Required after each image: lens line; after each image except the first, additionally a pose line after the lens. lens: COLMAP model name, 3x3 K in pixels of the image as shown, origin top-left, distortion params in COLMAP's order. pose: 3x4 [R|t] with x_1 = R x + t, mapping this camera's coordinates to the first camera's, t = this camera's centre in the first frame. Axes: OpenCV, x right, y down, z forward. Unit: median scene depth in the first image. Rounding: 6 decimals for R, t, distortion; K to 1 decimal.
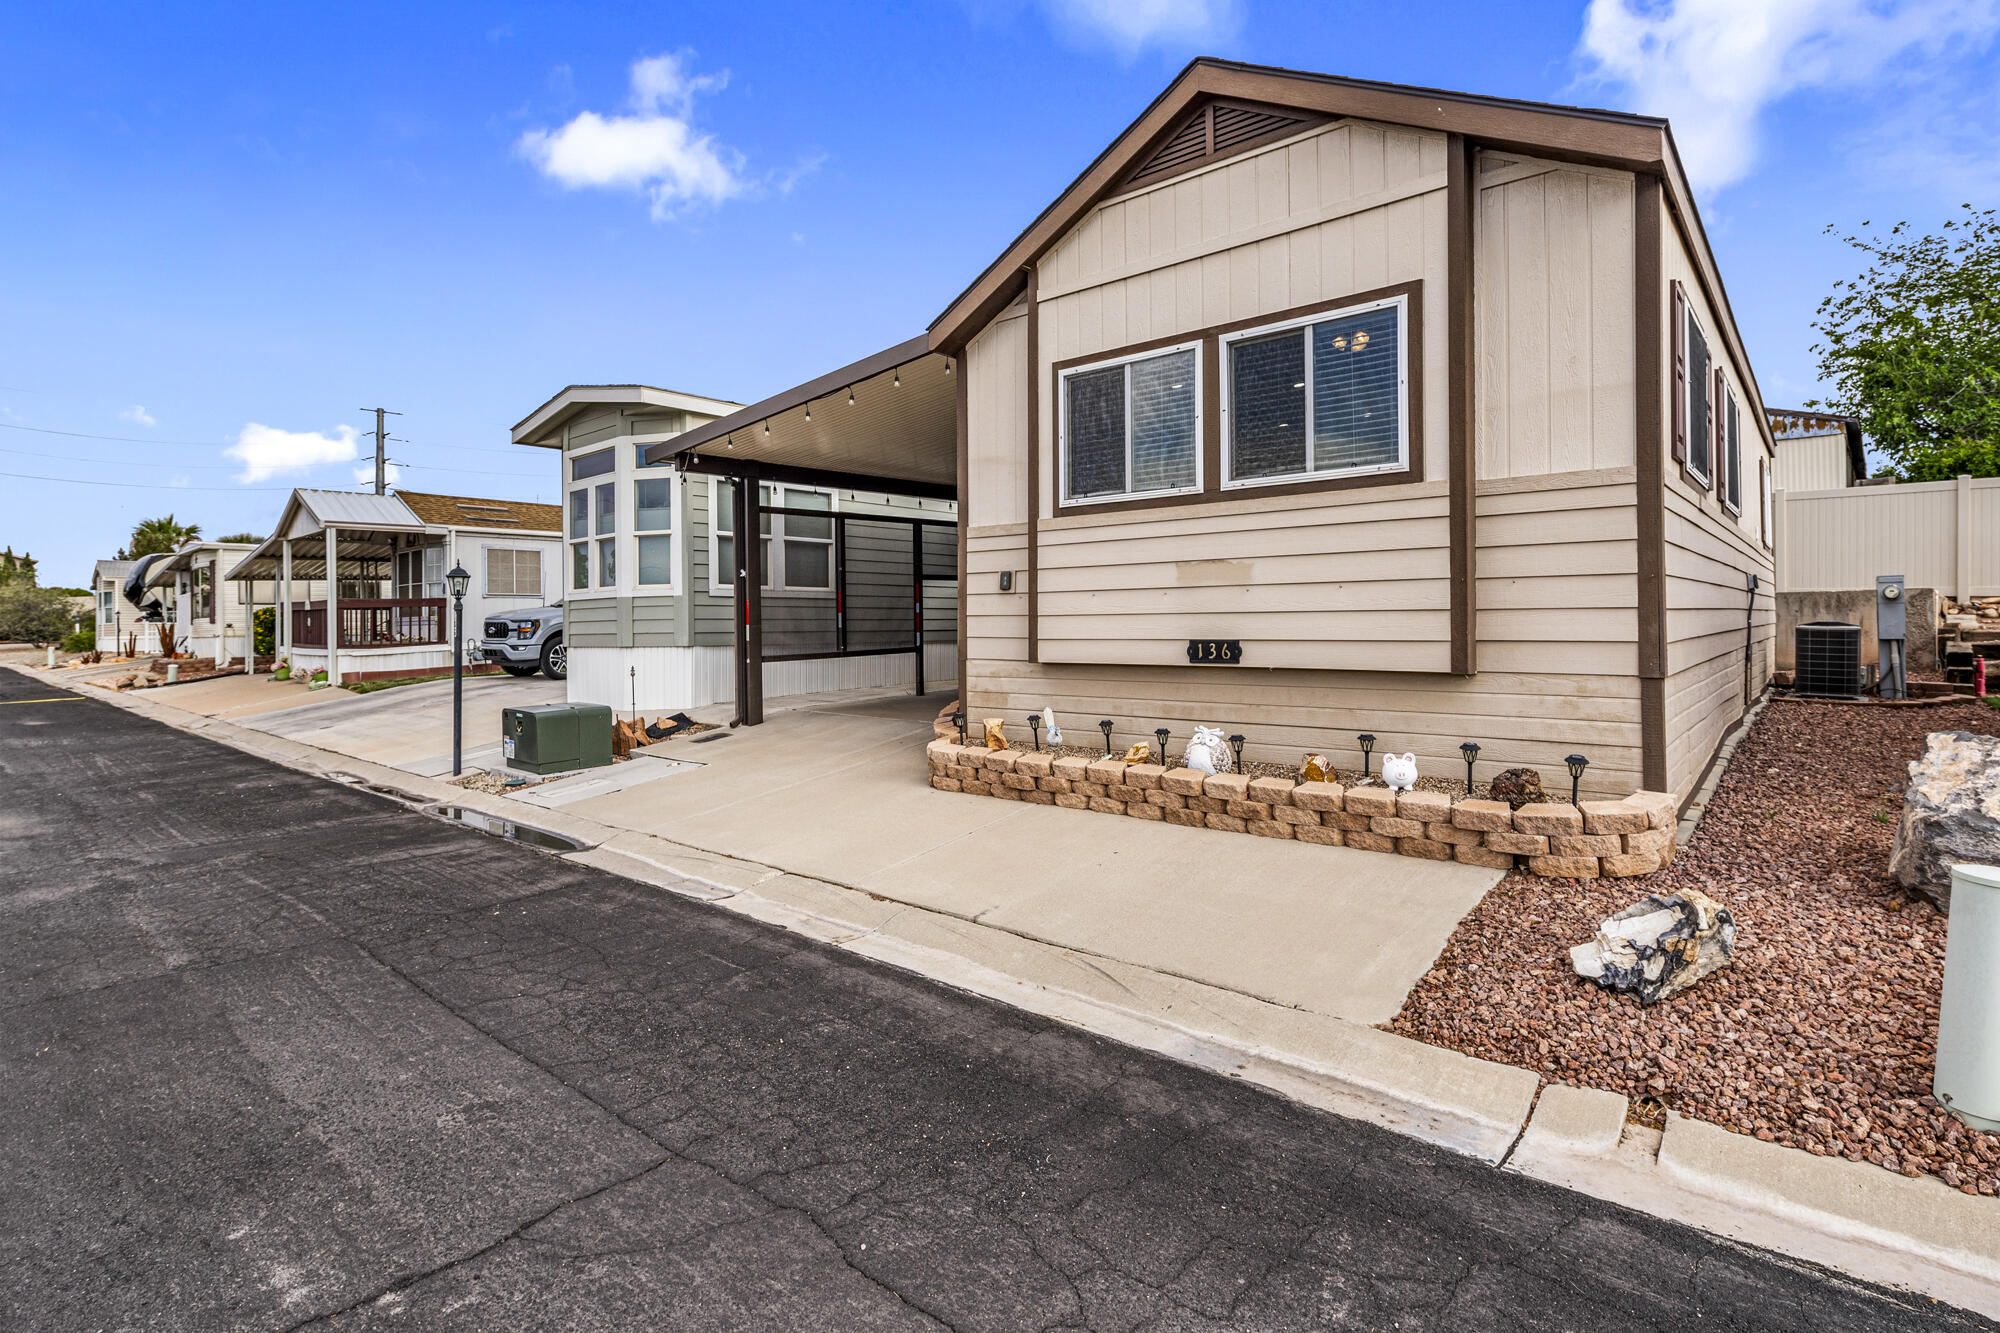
lens RADIAL K [[967.2, 0, 1001.9], [0, 967.2, 622.0], [0, 0, 1]] dist [-0.002377, -0.000101]
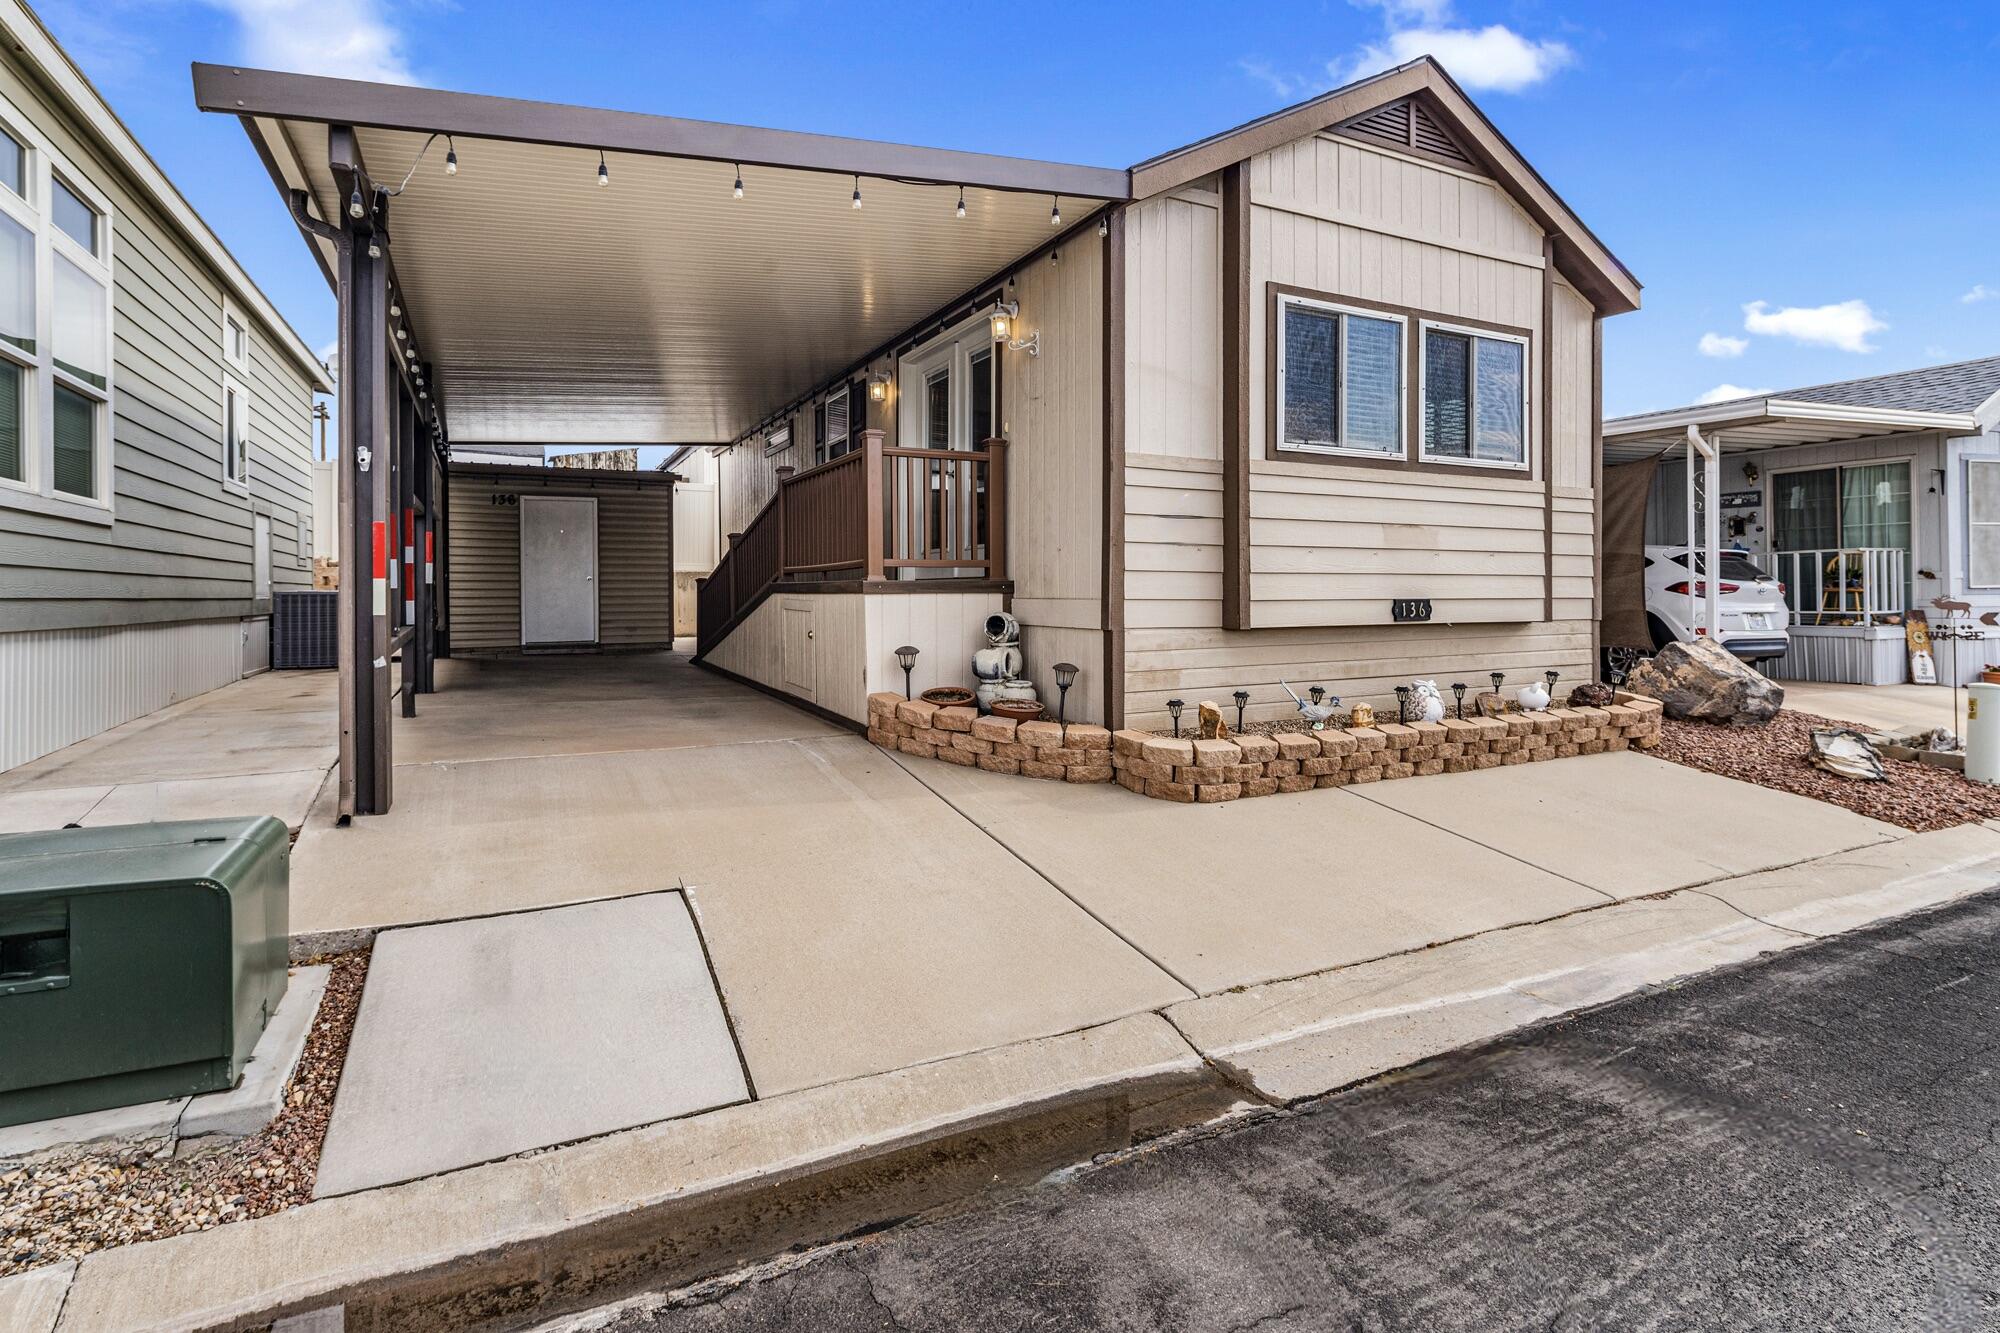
lens RADIAL K [[1009.1, 0, 1002.6], [0, 1009.1, 599.4], [0, 0, 1]] dist [-0.013648, -0.000020]
pose [[0.386259, 0.006535, 0.922367, -0.960648], [0.000256, 0.999974, -0.007193, 0.025794], [-0.922390, 0.003015, 0.386247, 0.963592]]
